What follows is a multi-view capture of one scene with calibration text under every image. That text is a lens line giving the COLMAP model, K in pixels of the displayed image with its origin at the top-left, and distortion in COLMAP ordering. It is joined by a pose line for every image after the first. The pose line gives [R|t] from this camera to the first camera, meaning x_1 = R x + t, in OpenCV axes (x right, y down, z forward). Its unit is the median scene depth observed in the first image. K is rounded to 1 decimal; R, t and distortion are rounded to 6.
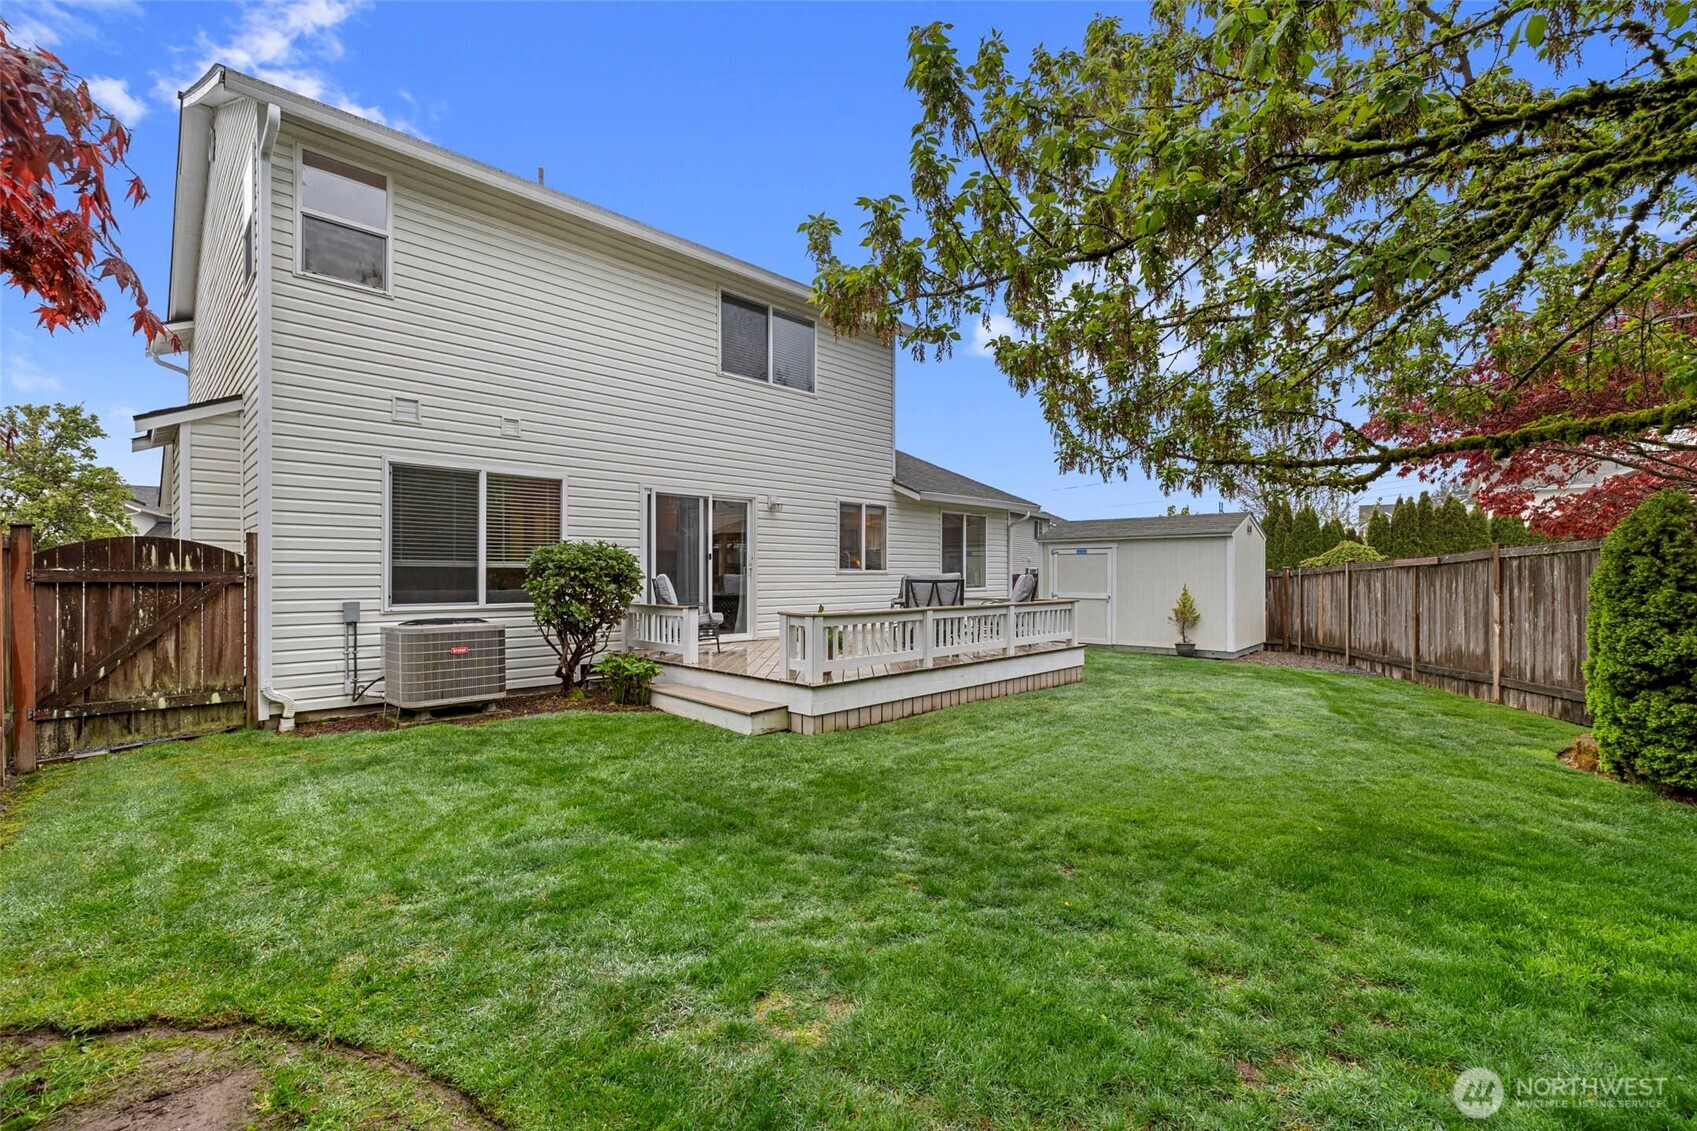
lens RADIAL K [[711.8, 0, 850.2], [0, 711.8, 568.2], [0, 0, 1]] dist [0.000425, -0.000735]
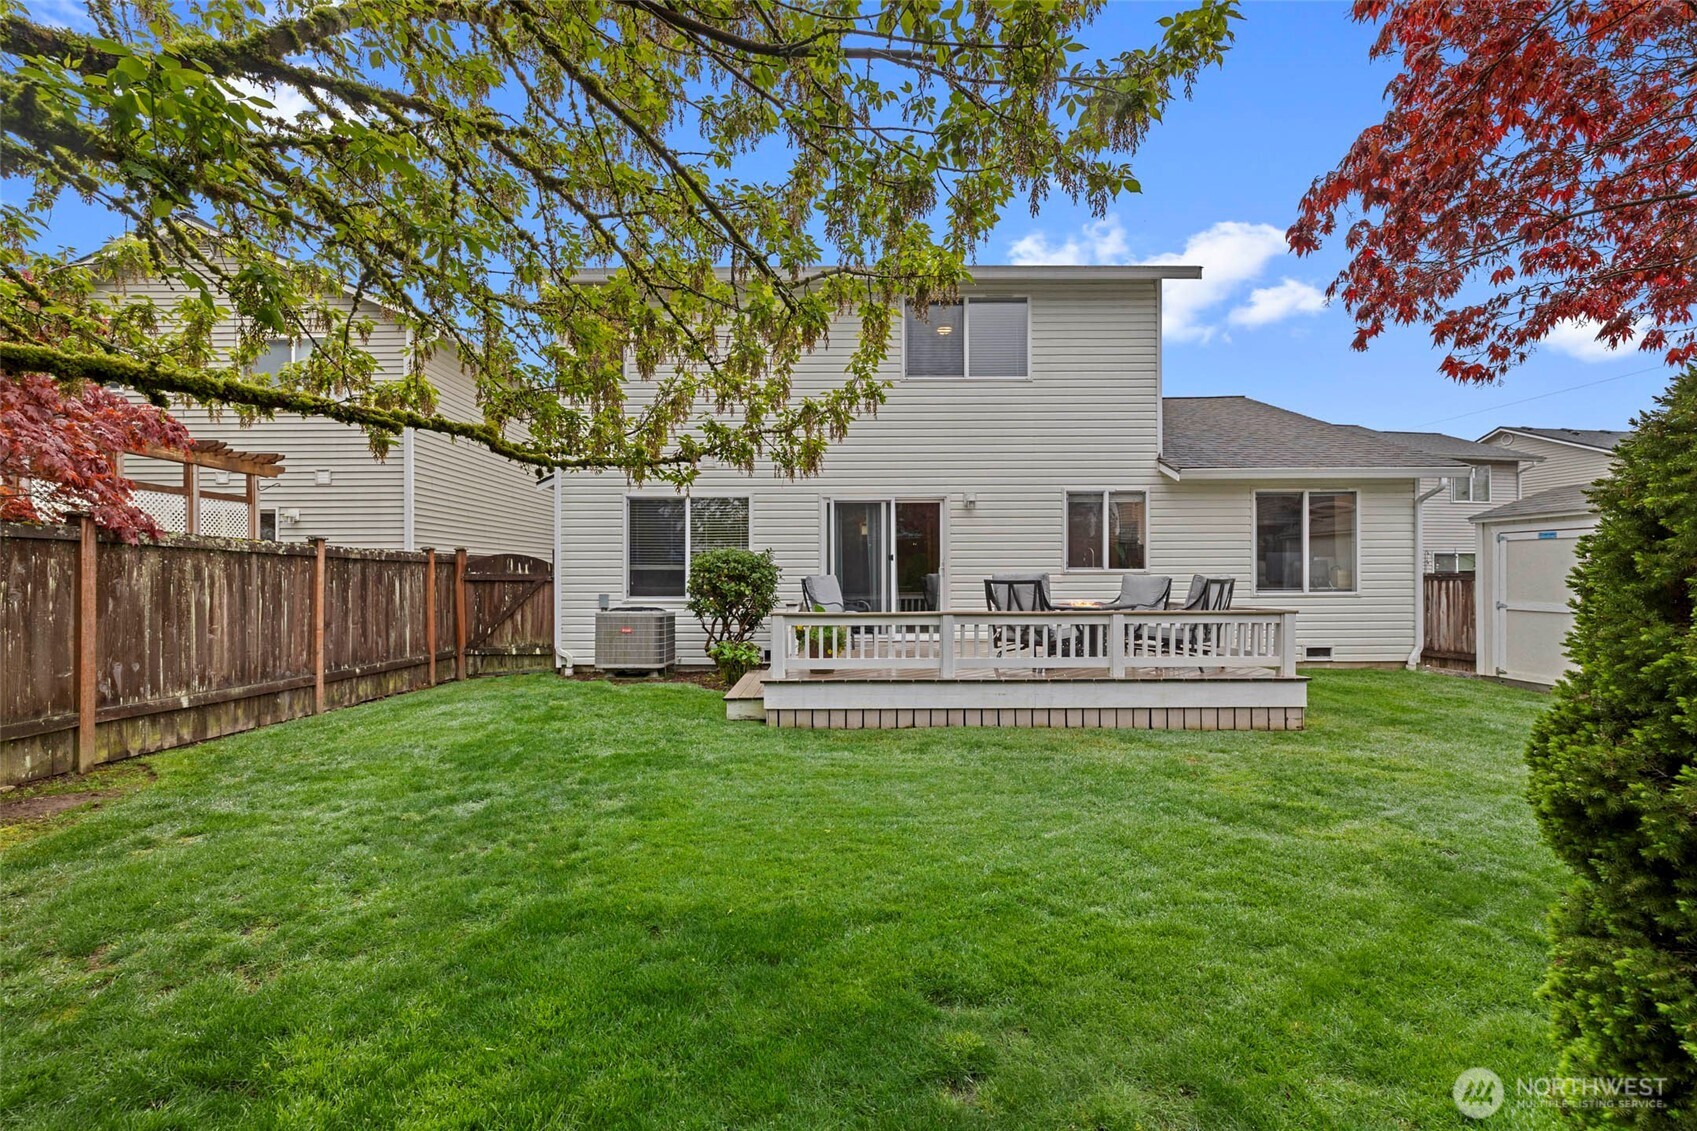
lens RADIAL K [[711.8, 0, 848.8], [0, 711.8, 574.9], [0, 0, 1]] dist [0.000425, -0.000735]
pose [[0.709736, -0.004136, -0.704456, 0.639632], [0.008538, 0.999960, 0.002731, 0.007171], [0.704416, -0.007953, 0.709743, 0.280961]]
